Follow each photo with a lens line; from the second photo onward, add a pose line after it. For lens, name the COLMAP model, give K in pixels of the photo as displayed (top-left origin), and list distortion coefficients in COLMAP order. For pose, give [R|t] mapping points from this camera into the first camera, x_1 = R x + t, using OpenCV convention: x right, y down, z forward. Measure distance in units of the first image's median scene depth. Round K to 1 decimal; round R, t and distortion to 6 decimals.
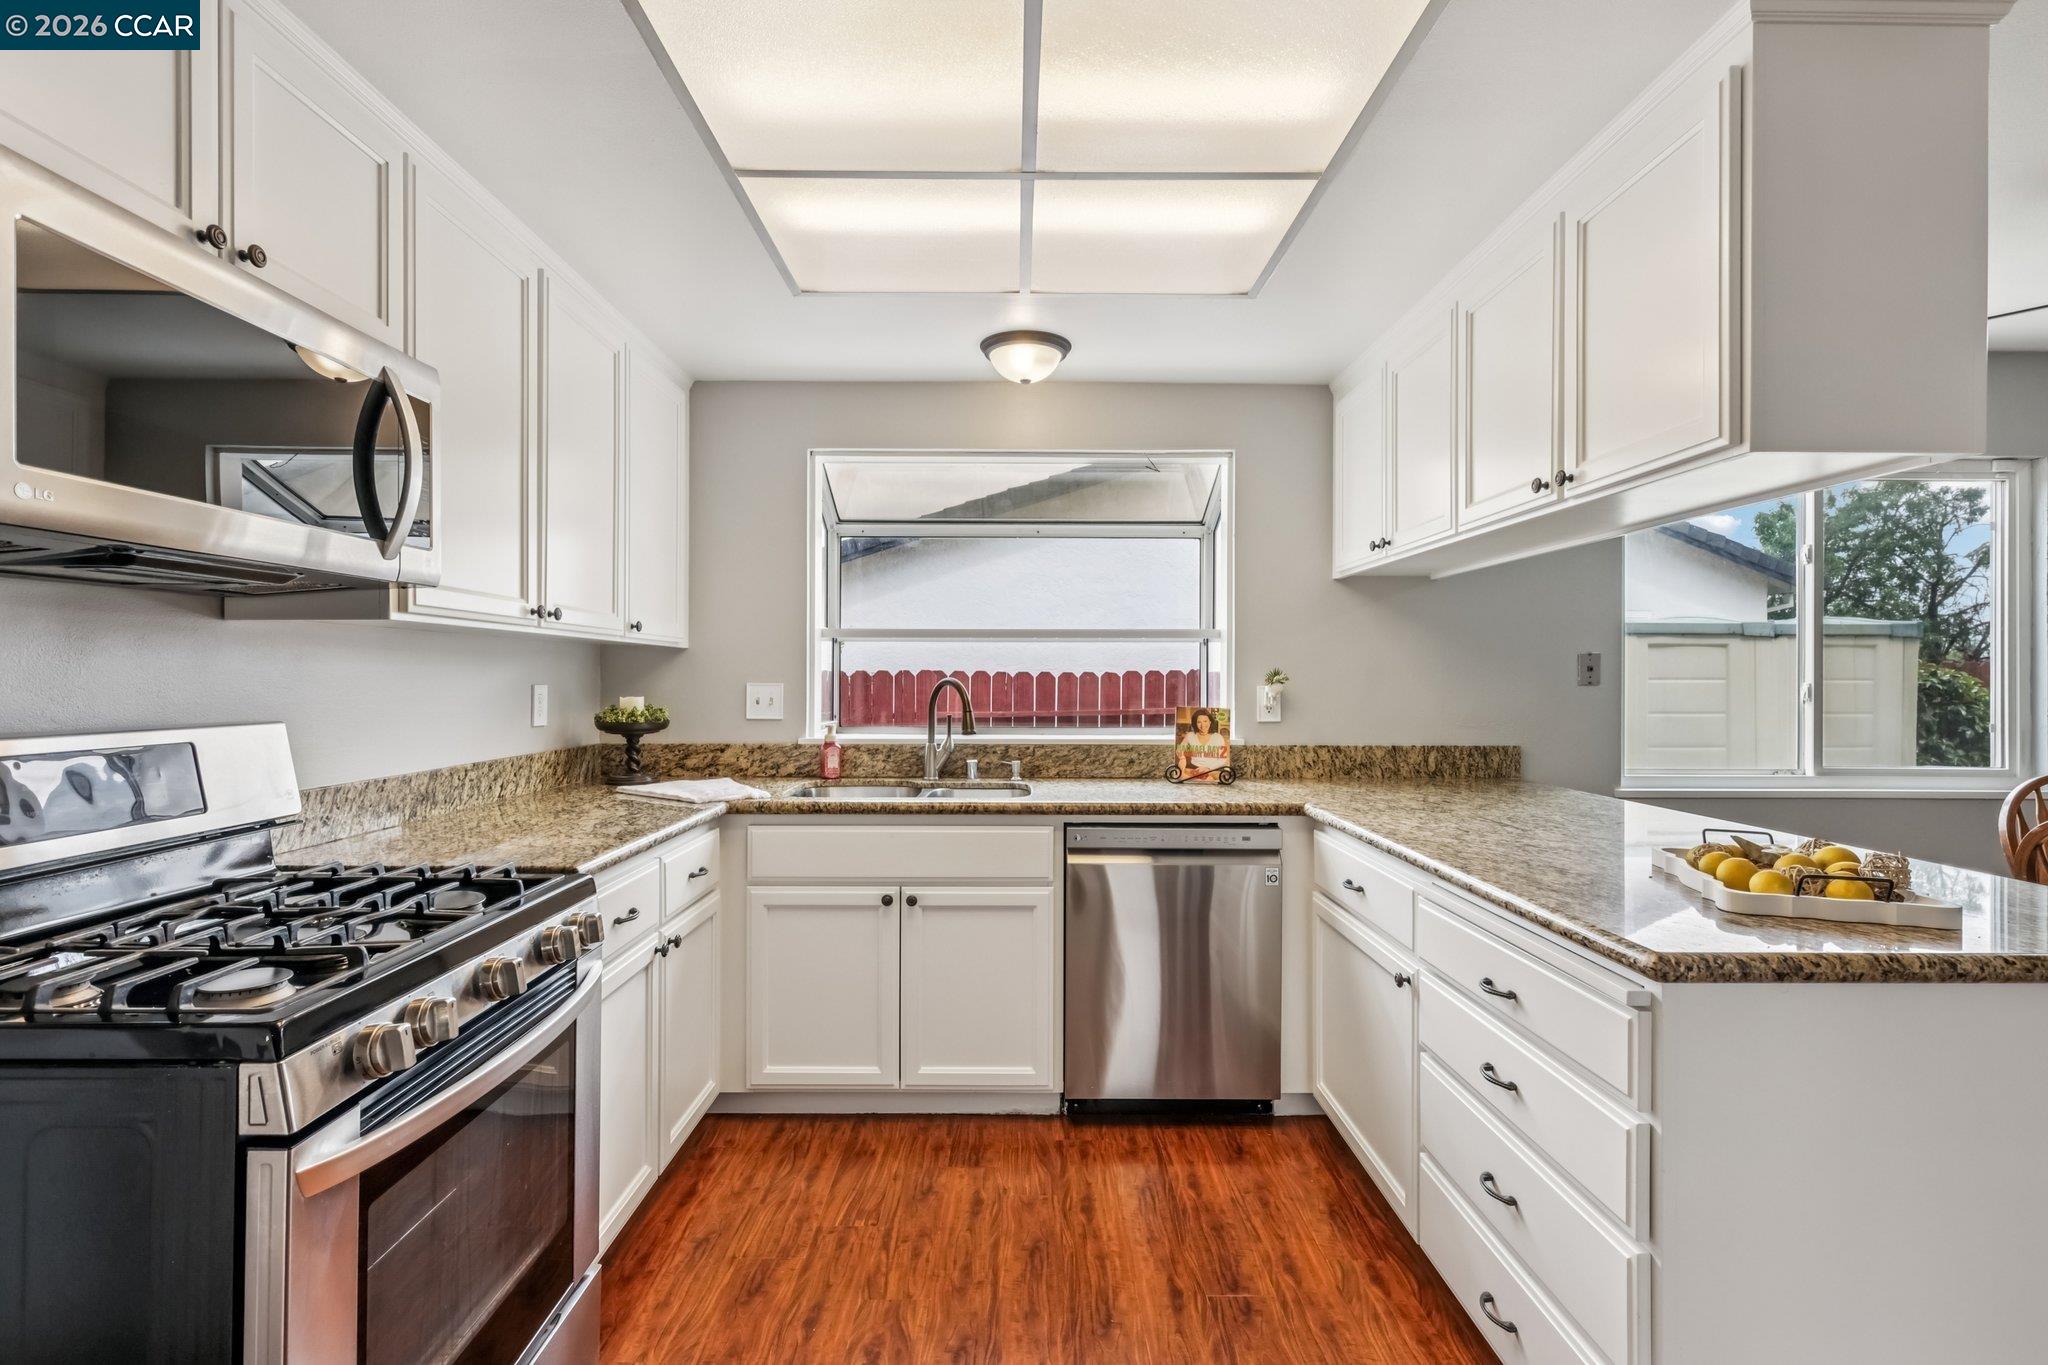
lens RADIAL K [[948.7, 0, 1020.8], [0, 948.7, 682.4], [0, 0, 1]] dist [-0.000813, 0.001441]
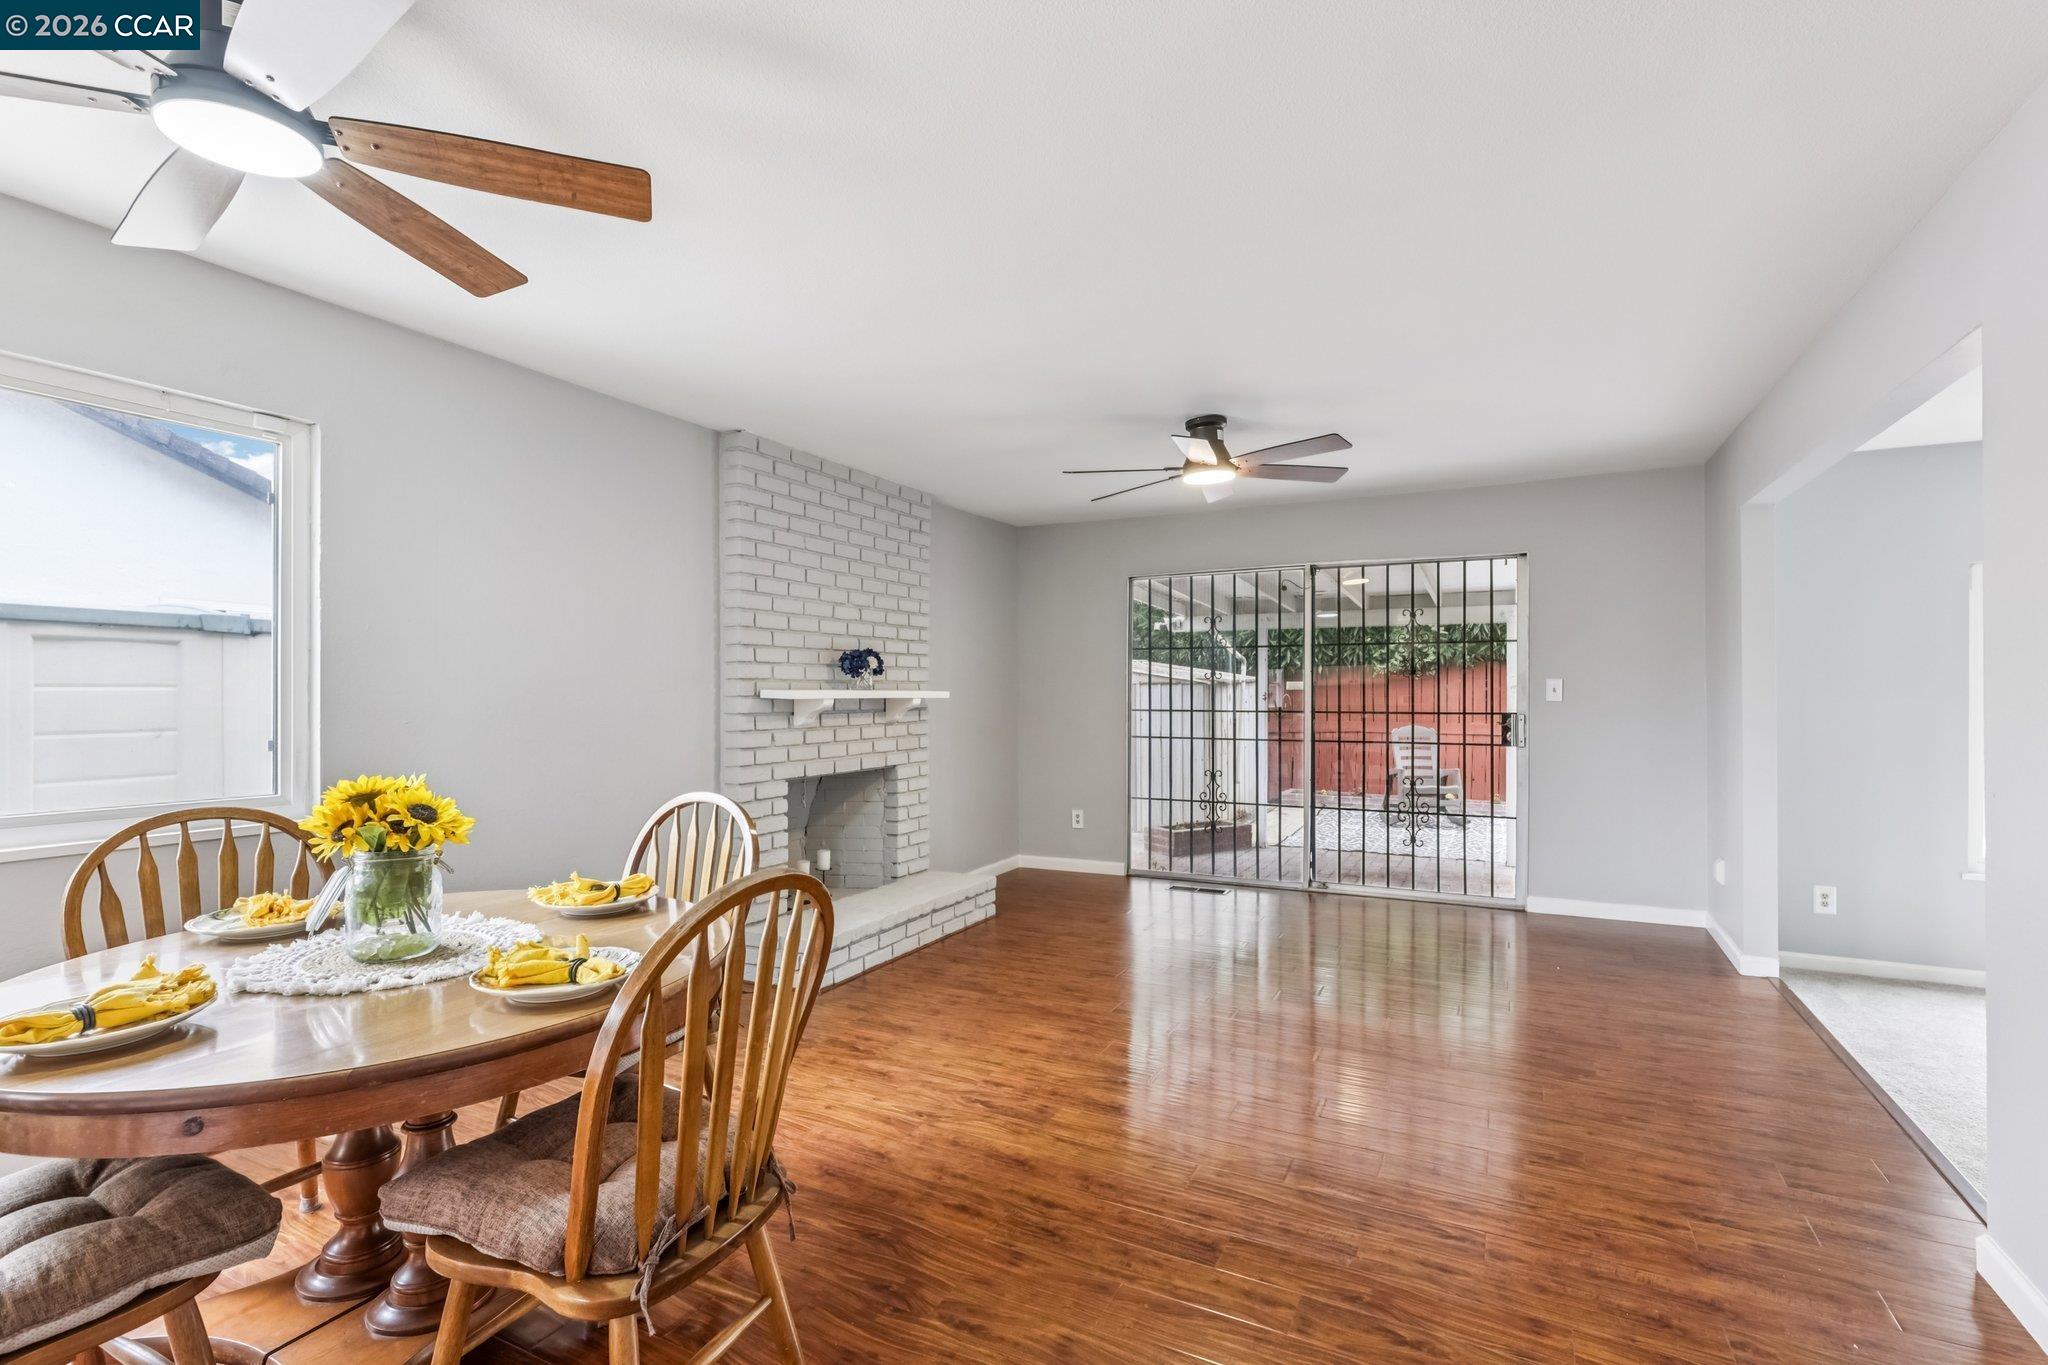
lens RADIAL K [[948.7, 0, 1030.4], [0, 948.7, 691.6], [0, 0, 1]] dist [-0.000813, 0.001441]
pose [[0.459894, -0.003727, 0.887966, 0.608380], [0.002159, 0.999993, 0.003079, -0.000058], [-0.887971, 0.000501, 0.459899, 0.049406]]
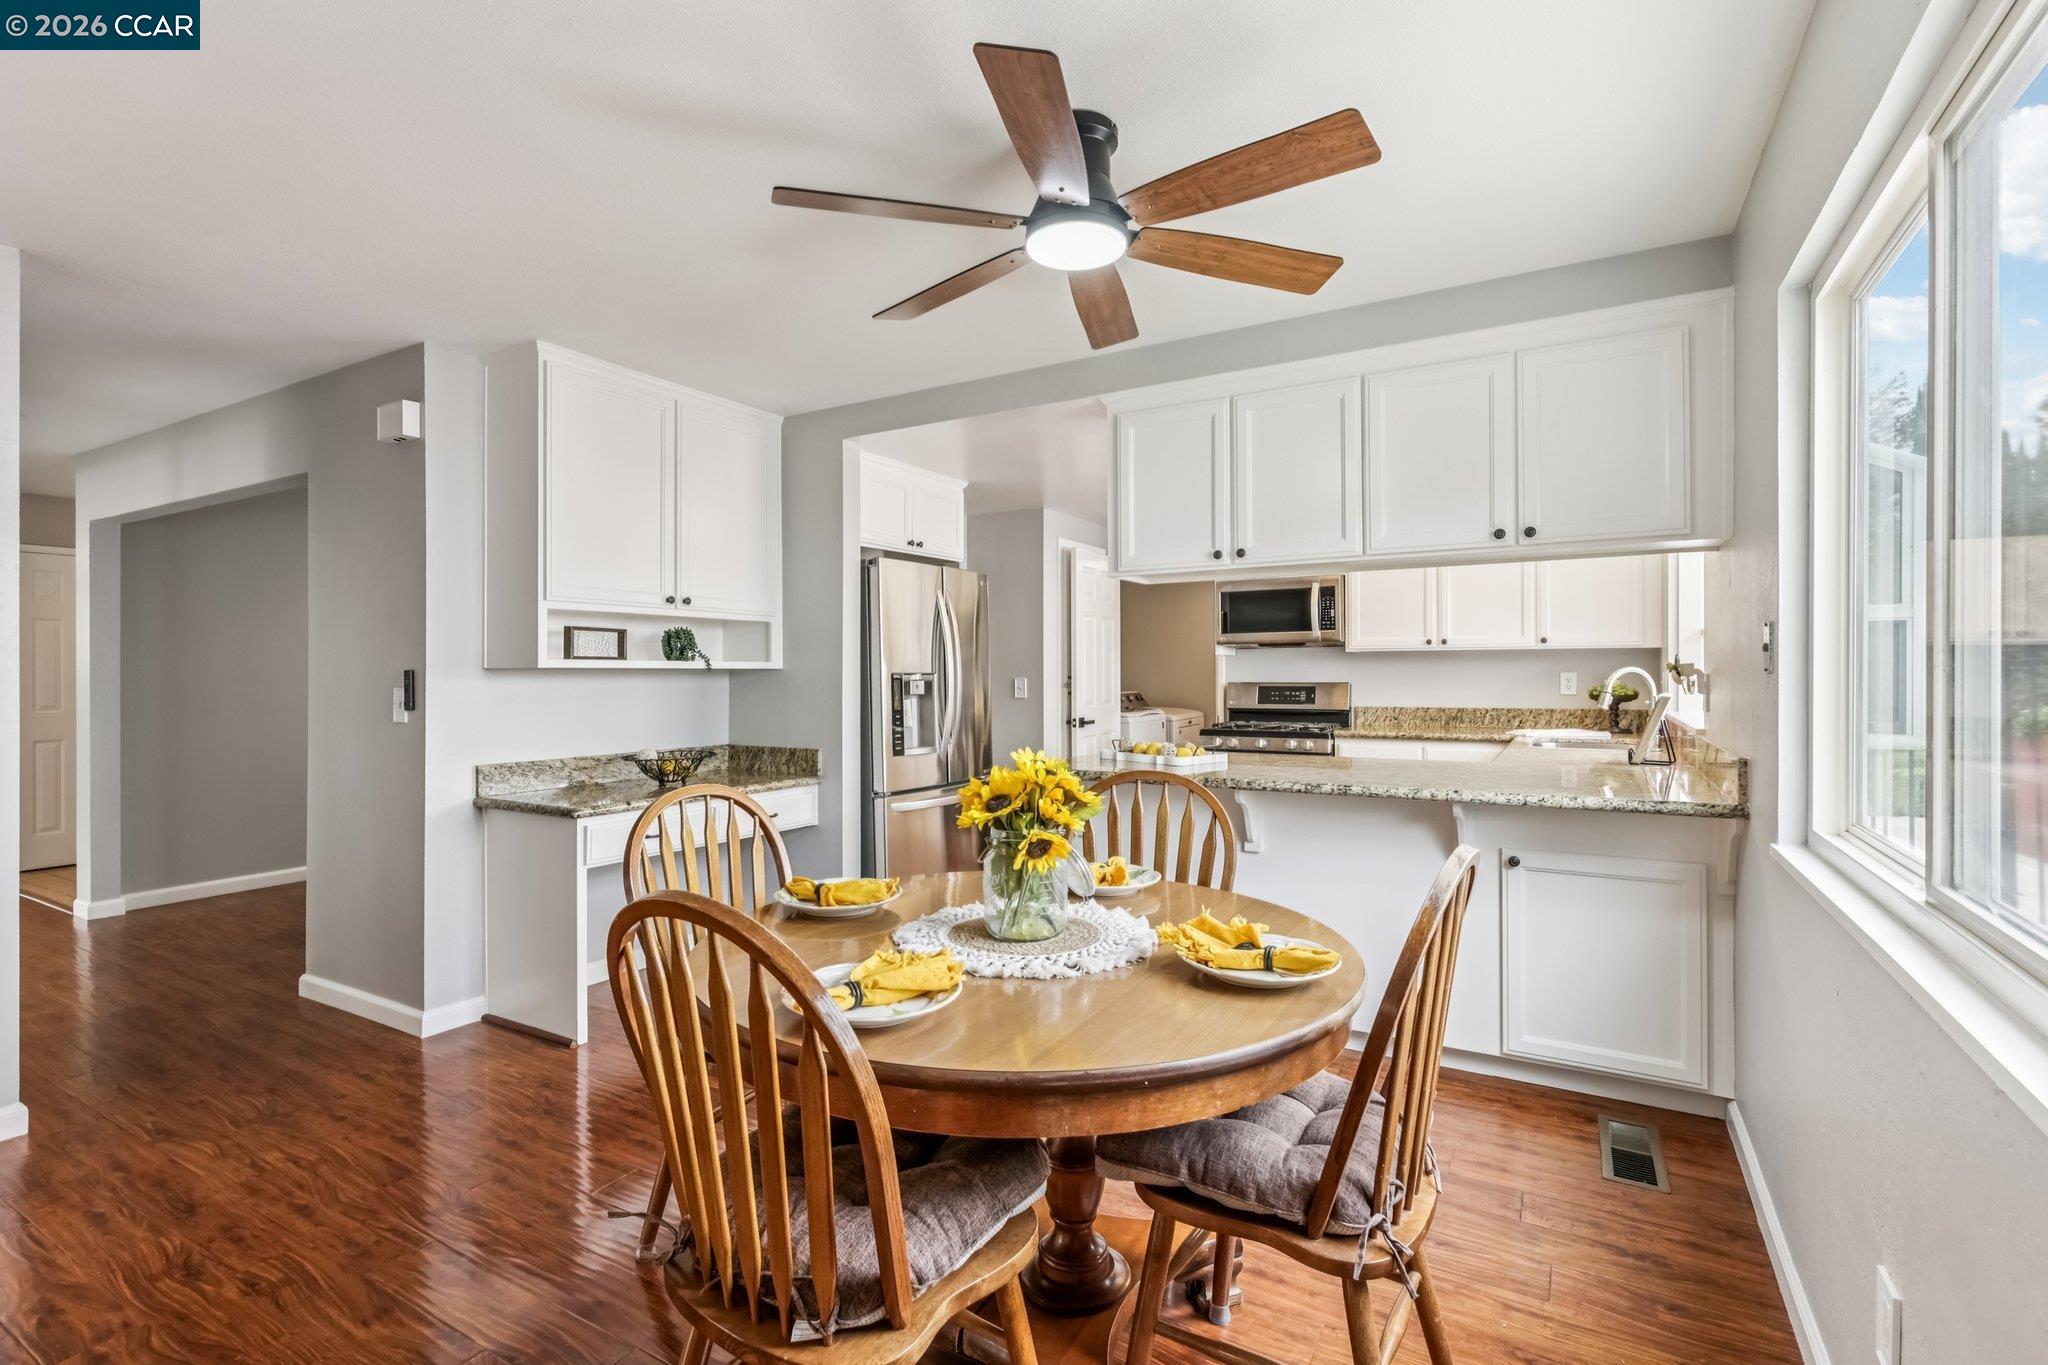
lens RADIAL K [[948.7, 0, 1027.4], [0, 948.7, 673.1], [0, 0, 1]] dist [-0.000813, 0.001441]
pose [[-0.513299, 0.001288, -0.858209, 1.510544], [-0.000123, 0.999999, 0.001574, 0.001344], [0.858210, 0.000913, -0.513298, 0.976052]]
